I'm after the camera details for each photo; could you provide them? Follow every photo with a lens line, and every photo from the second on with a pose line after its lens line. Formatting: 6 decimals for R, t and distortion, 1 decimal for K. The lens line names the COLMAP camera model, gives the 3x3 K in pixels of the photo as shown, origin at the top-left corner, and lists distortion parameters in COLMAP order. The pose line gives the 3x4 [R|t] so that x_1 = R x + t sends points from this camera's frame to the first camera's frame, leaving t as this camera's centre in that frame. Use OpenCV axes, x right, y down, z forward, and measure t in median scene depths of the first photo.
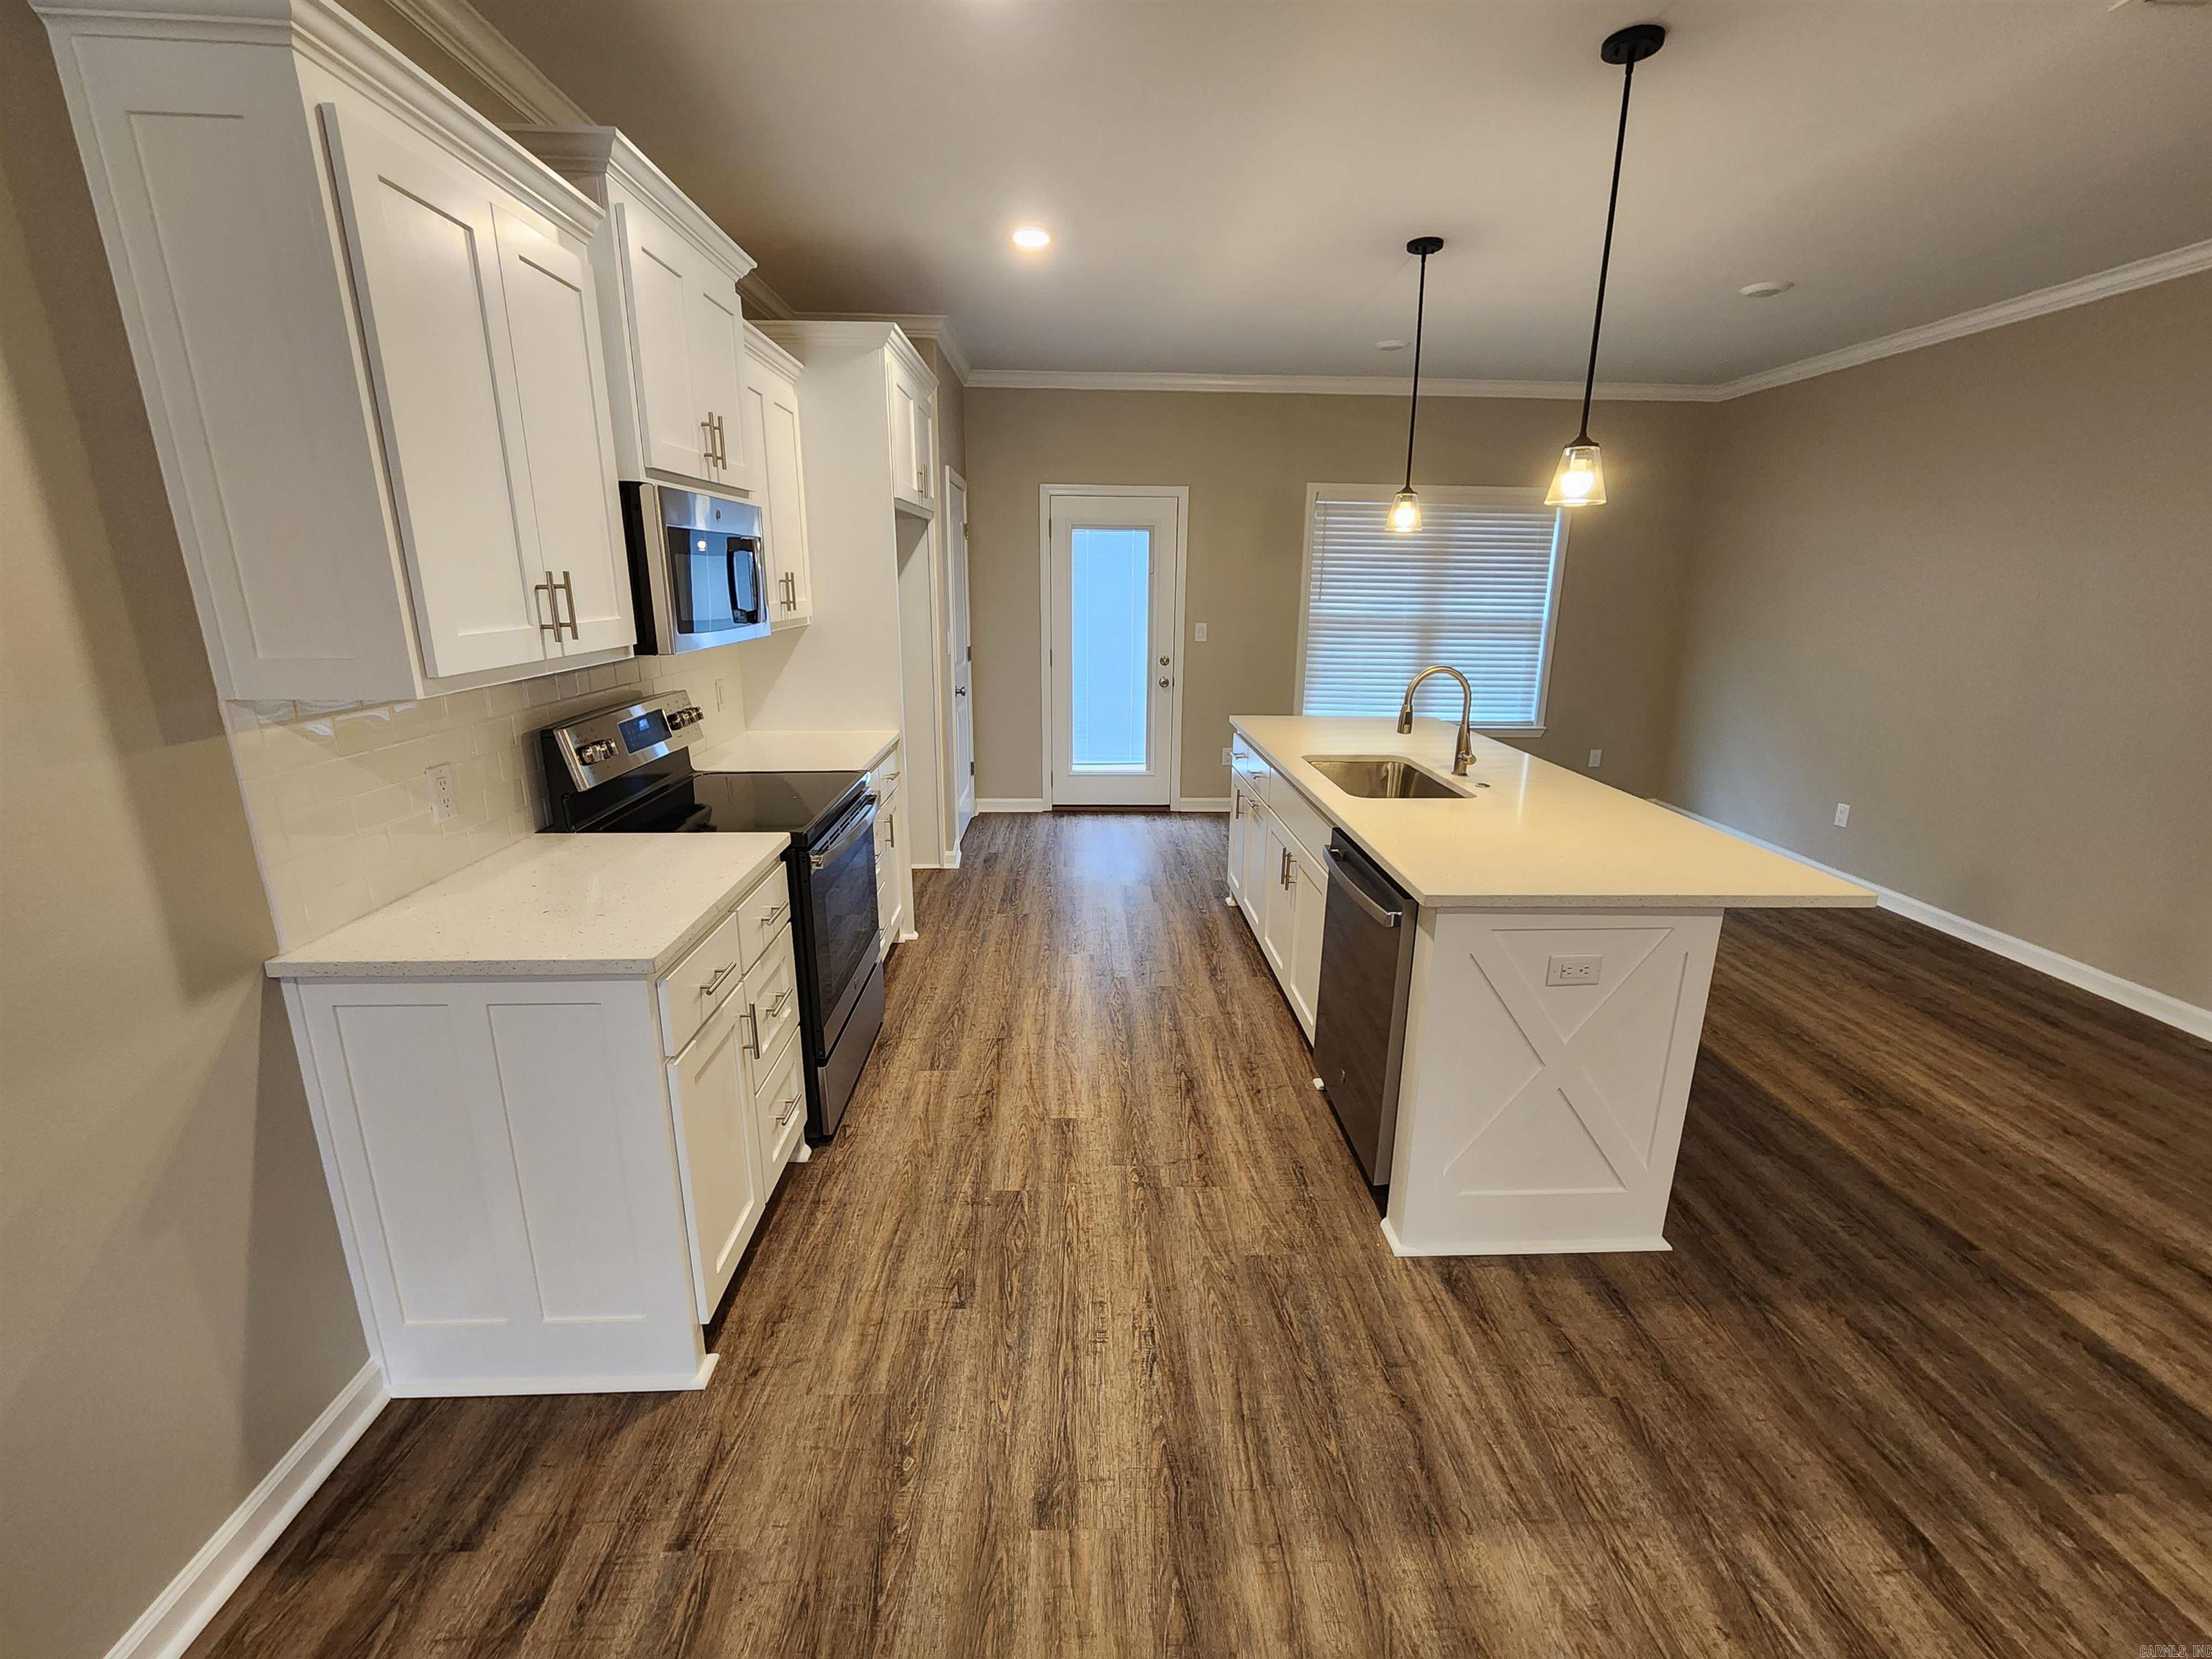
lens RADIAL K [[909.0, 0, 1107.5], [0, 909.0, 822.4], [0, 0, 1]] dist [-0.000368, 0.000030]
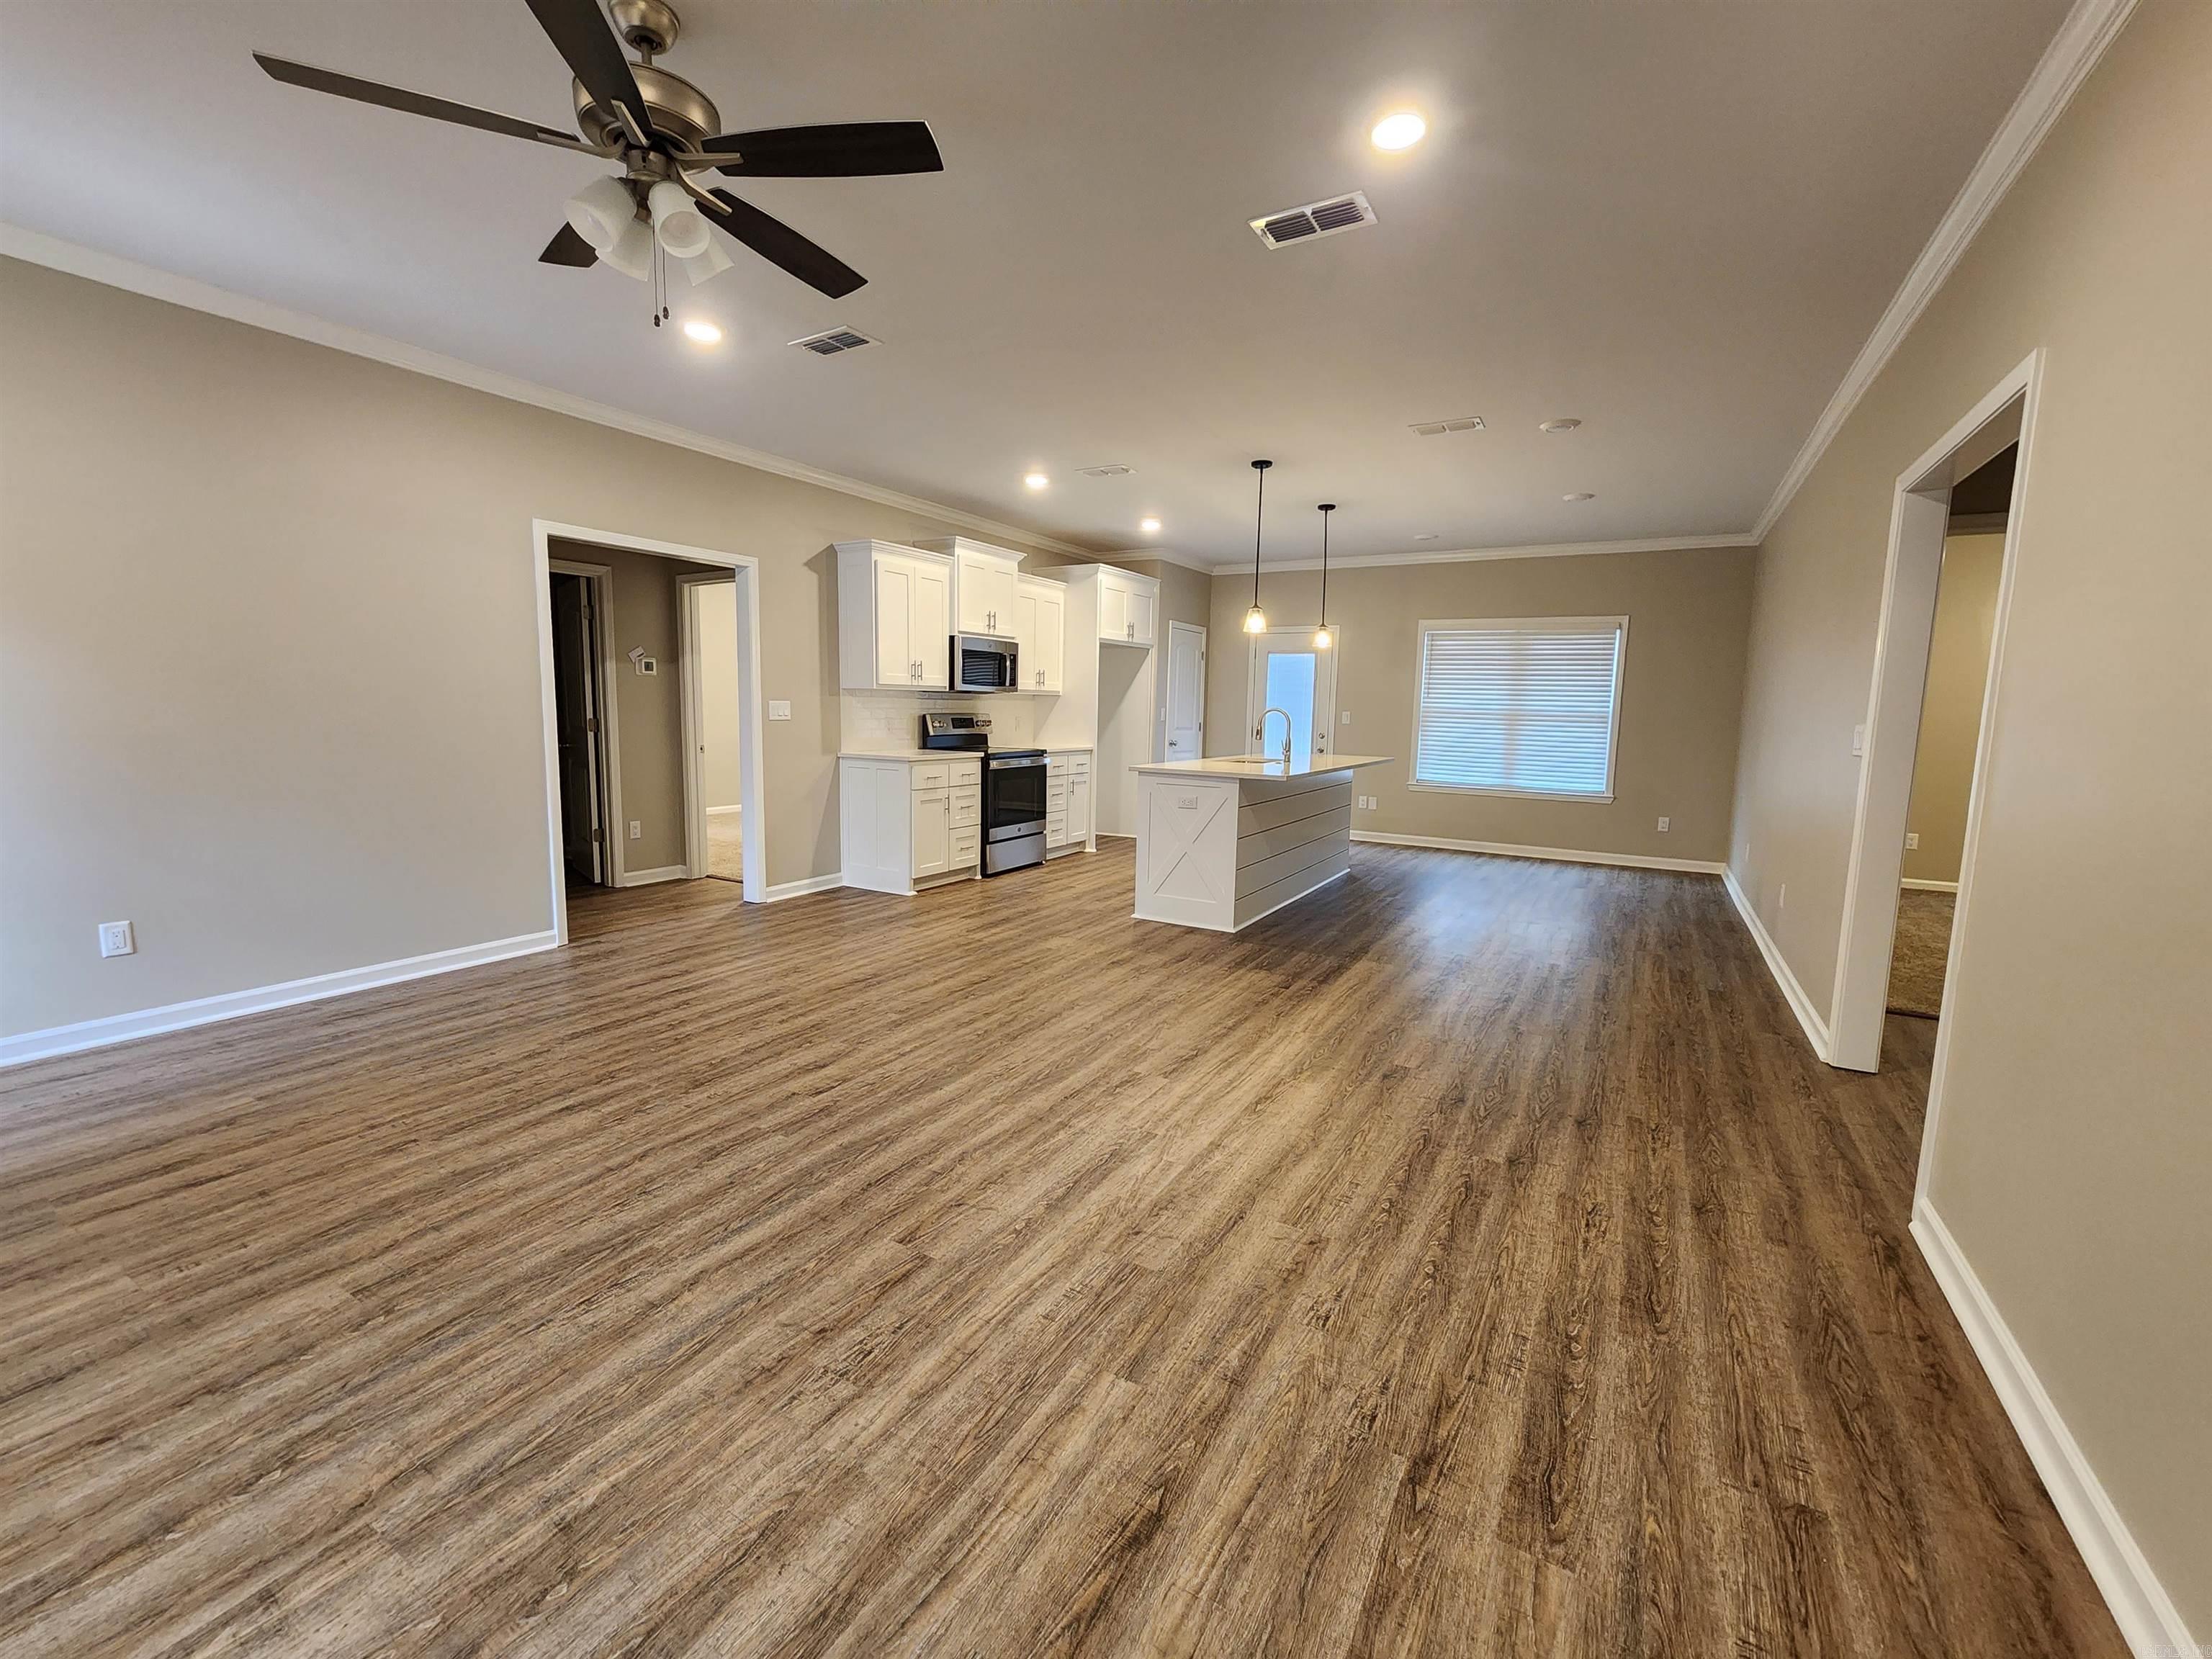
lens RADIAL K [[889.7, 0, 1106.0], [0, 889.7, 829.5], [0, 0, 1]] dist [0.000026, 0.000004]
pose [[0.843571, 0.079751, -0.531062, 1.706633], [-0.151831, 0.983983, -0.093409, 0.522644], [0.515107, 0.159429, 0.842168, -1.288406]]
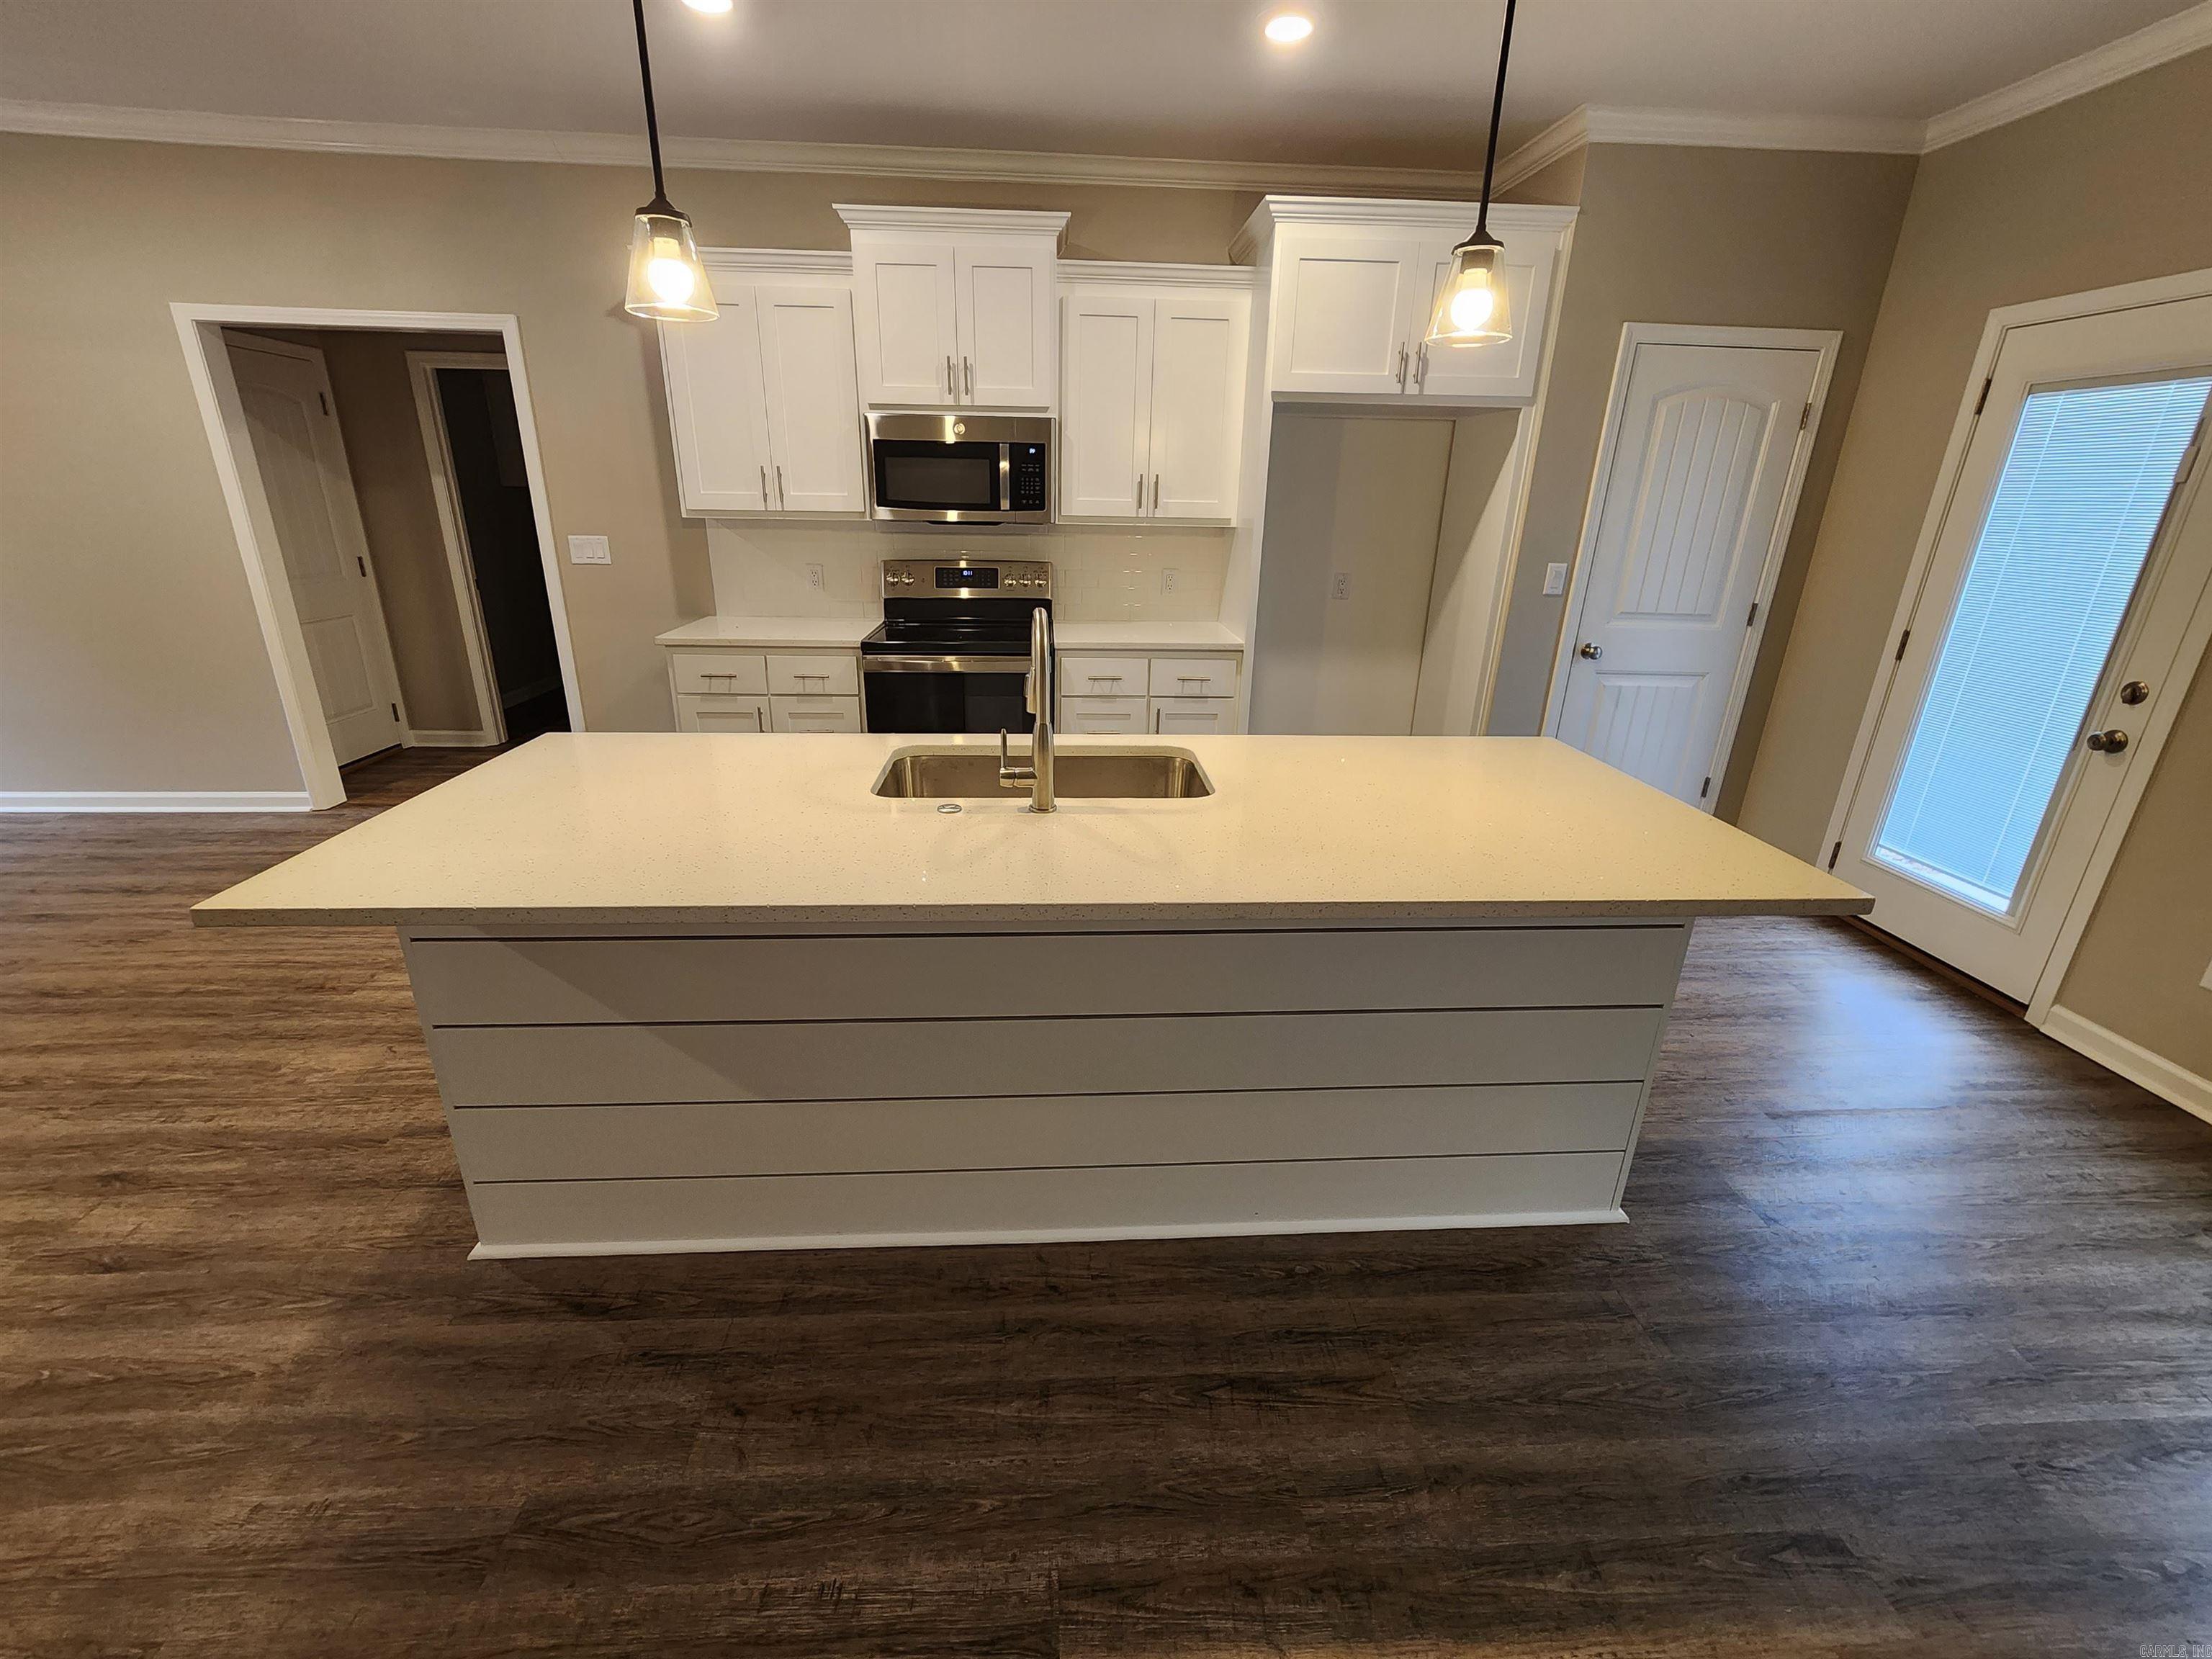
lens RADIAL K [[909.0, 0, 1107.5], [0, 909.0, 822.4], [0, 0, 1]] dist [-0.000368, 0.000030]
pose [[0.028356, 0.335388, -0.941653, 1.429415], [-0.282071, 0.906433, 0.314349, -0.363367], [0.958975, 0.256699, 0.120306, 1.504897]]
